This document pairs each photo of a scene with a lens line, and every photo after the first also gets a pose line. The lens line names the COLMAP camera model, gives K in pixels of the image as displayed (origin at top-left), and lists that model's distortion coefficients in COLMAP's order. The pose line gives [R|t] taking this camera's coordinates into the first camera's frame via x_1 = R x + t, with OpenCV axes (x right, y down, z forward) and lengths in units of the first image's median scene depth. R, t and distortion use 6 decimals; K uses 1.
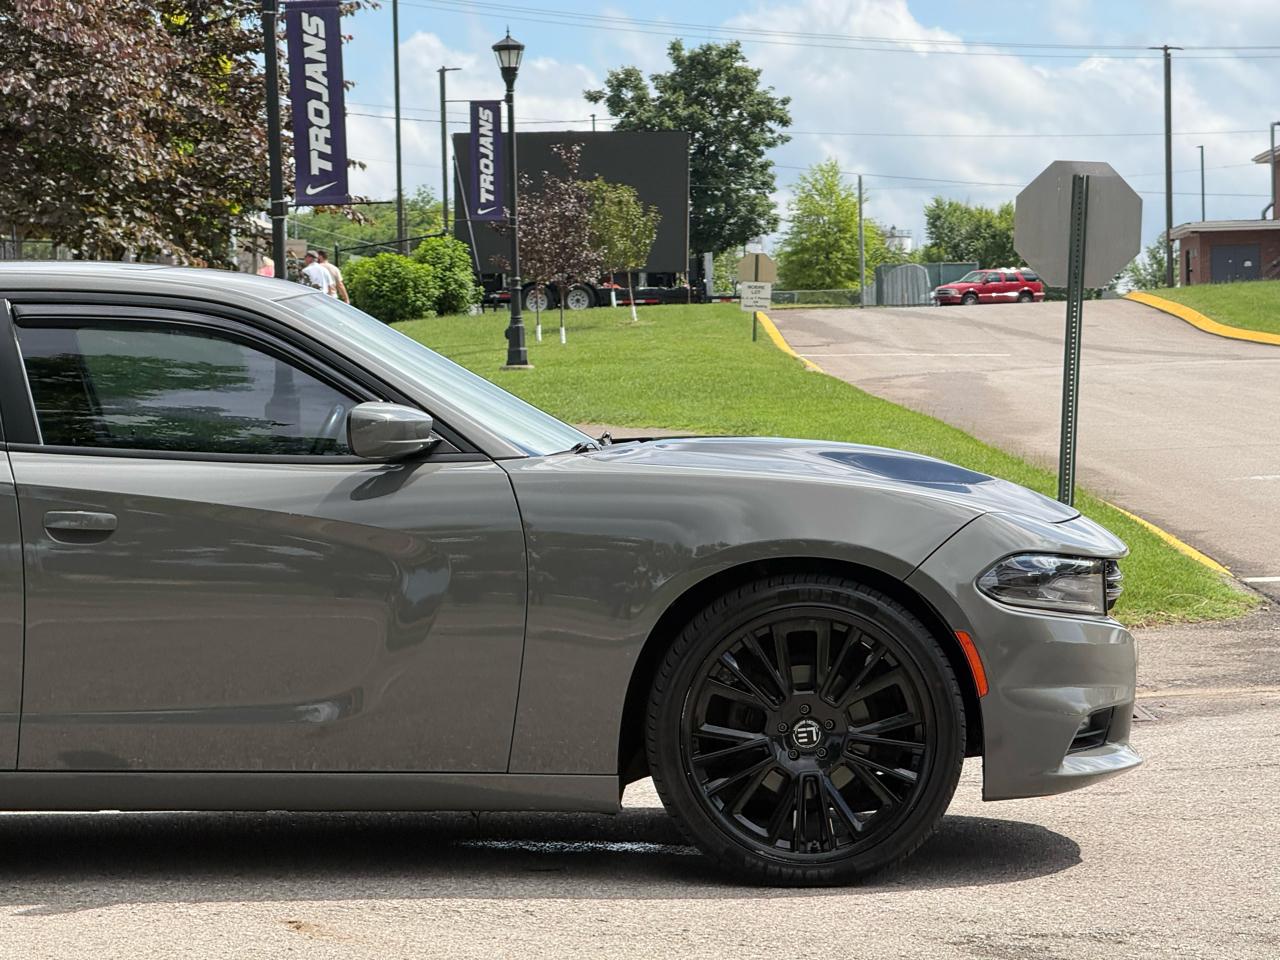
lens RADIAL K [[3578.4, 0, 641.1], [0, 3578.4, 544.8], [0, 0, 1]] dist [0.093857, 0.499090]
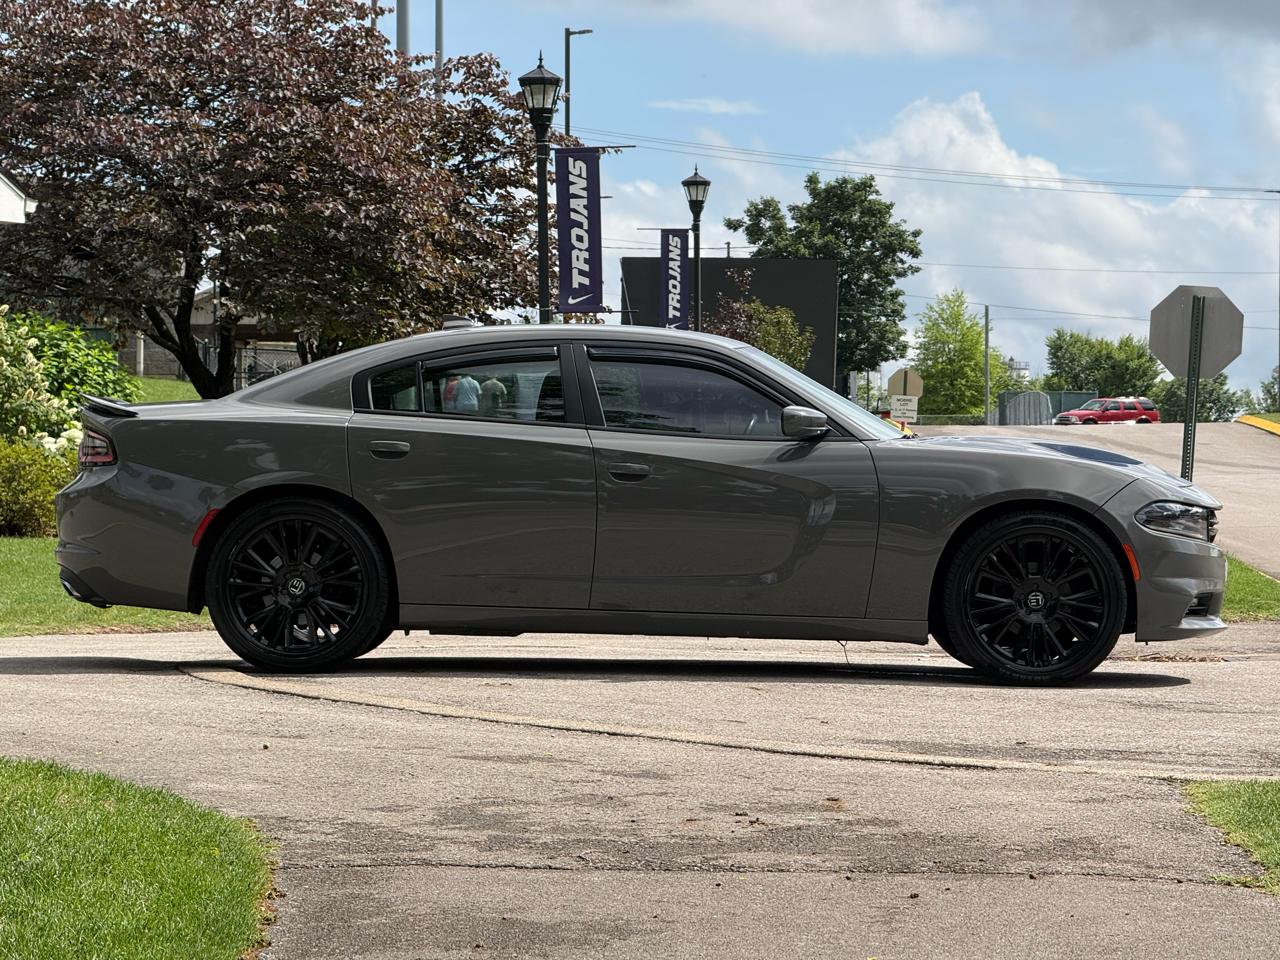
lens RADIAL K [[3578.4, 0, 641.1], [0, 3578.4, 544.8], [0, 0, 1]] dist [0.093857, 0.499090]
pose [[0.999199, 0.025467, -0.030859, -0.016480], [-0.026529, 0.999052, -0.034529, 0.016027], [0.029951, 0.035320, 0.998927, -0.134490]]
